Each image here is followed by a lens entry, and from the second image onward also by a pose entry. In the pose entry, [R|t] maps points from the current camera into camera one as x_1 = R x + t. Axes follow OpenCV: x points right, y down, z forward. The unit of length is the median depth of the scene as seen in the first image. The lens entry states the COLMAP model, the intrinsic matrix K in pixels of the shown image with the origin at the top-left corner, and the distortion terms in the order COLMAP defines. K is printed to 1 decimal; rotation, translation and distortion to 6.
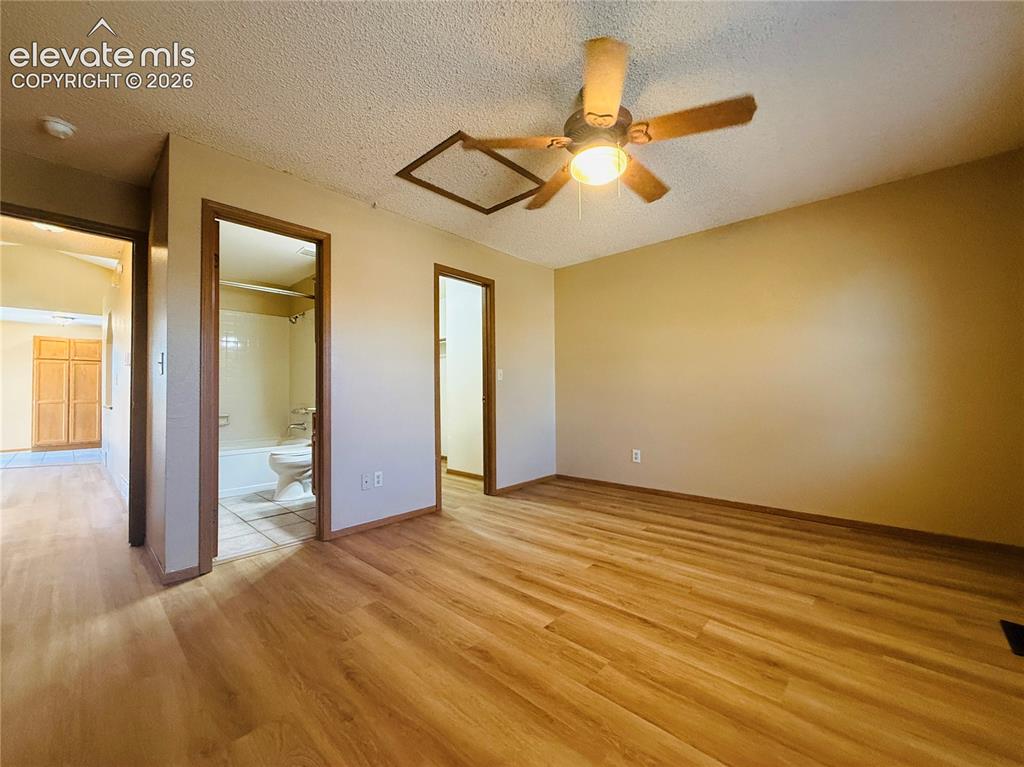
lens RADIAL K [[407.2, 0, 510.1], [0, 407.2, 382.8], [0, 0, 1]] dist [-0.002056, 0.000257]
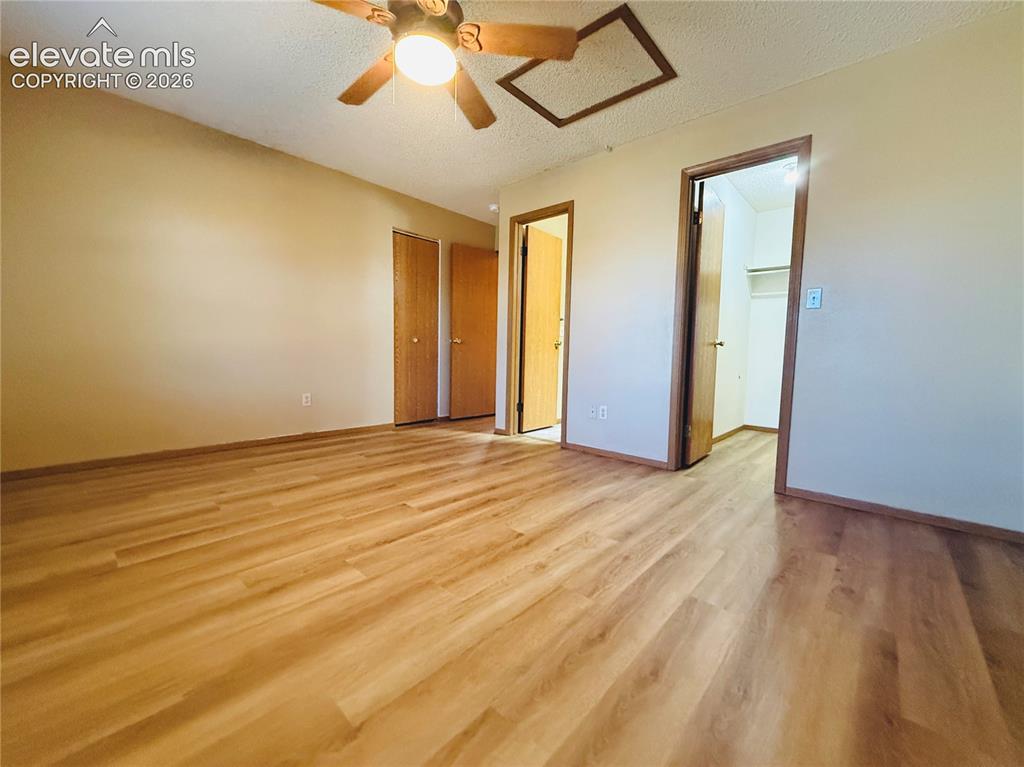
lens RADIAL K [[407.2, 0, 510.0], [0, 407.2, 385.2], [0, 0, 1]] dist [-0.002056, 0.000257]
pose [[0.000979, 0.091376, -0.995816, 0.981066], [0.001609, 0.995815, 0.091377, 0.084822], [0.999998, -0.001692, 0.000828, 0.985351]]
